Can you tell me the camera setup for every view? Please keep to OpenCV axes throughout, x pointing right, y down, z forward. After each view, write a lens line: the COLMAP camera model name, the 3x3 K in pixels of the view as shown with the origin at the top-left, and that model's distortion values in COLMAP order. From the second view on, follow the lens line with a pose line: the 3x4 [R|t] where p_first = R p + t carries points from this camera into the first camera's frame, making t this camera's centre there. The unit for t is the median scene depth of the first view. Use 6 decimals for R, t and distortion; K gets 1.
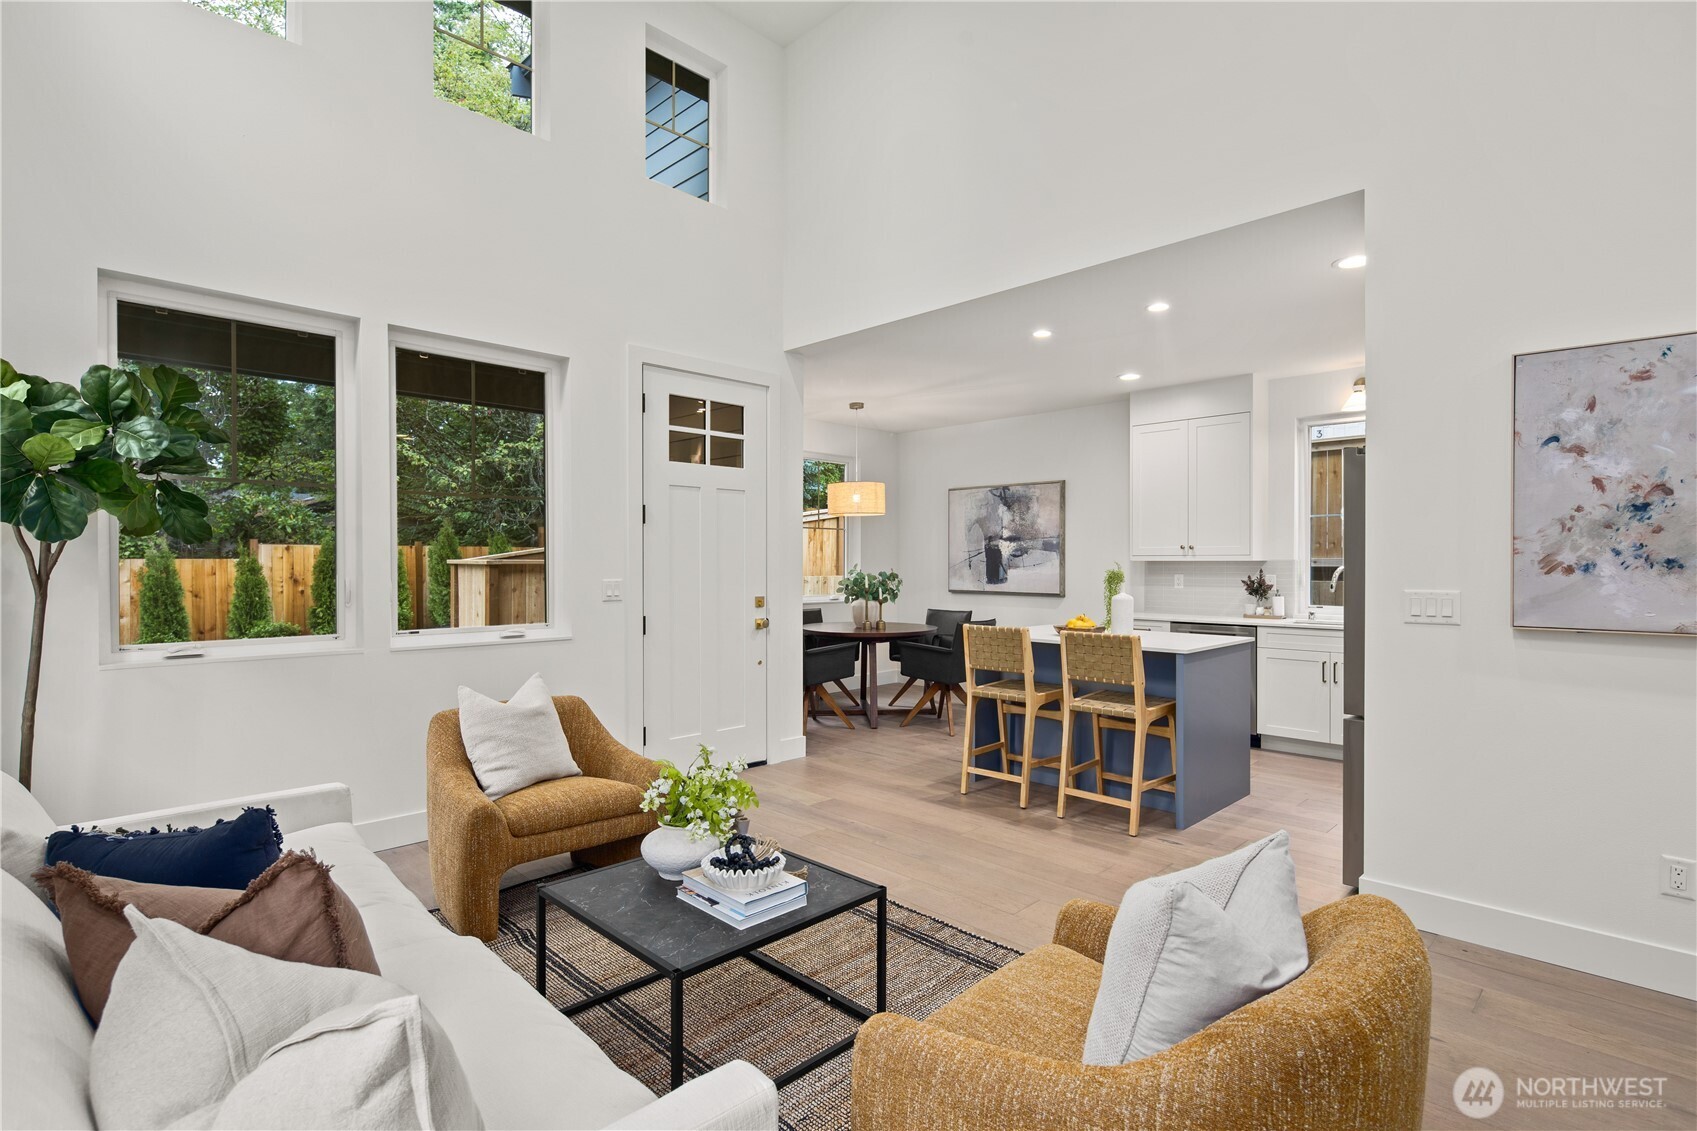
lens RADIAL K [[821.9, 0, 848.5], [0, 821.9, 565.5], [0, 0, 1]] dist [-0.000322, -0.000071]
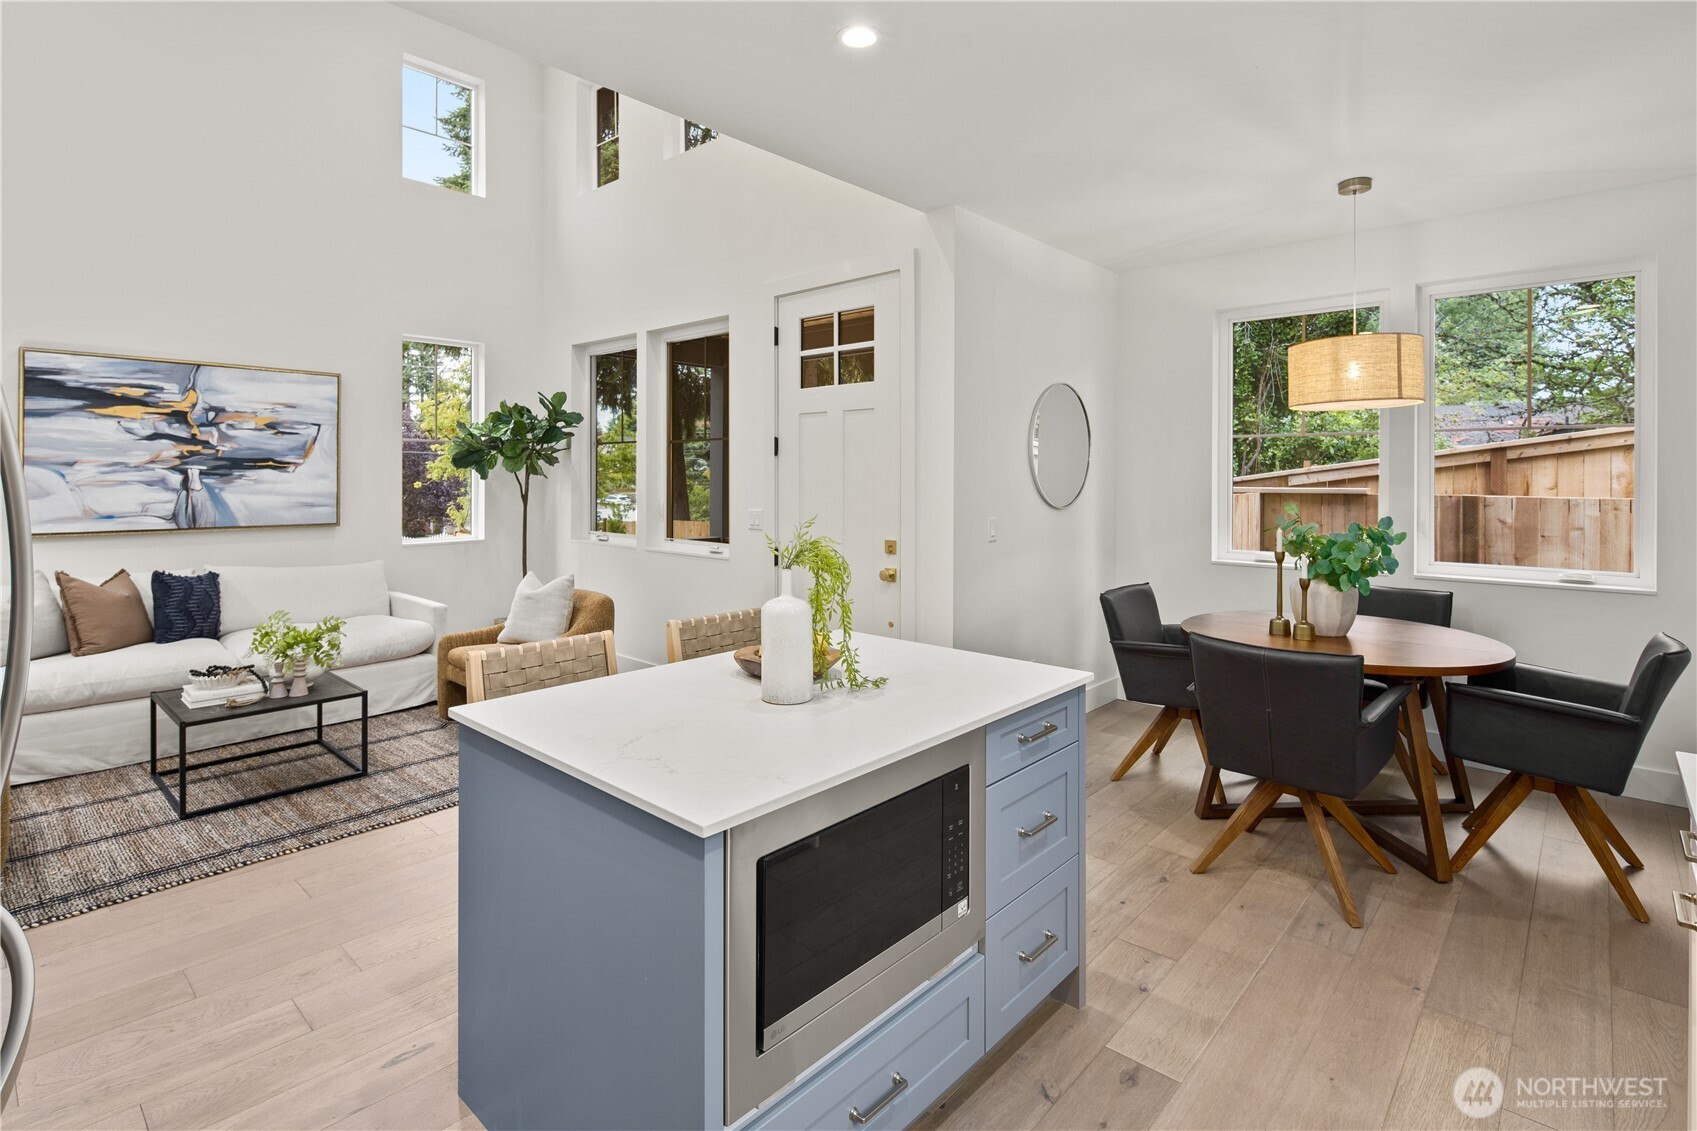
lens RADIAL K [[827.7, 0, 845.1], [0, 827.7, 477.6], [0, 0, 1]] dist [-0.001290, -0.000621]
pose [[0.039515, 0.003079, -0.999214, 0.746381], [-0.007183, 0.999970, 0.002797, -0.026715], [0.999193, 0.007067, 0.039536, 1.012254]]
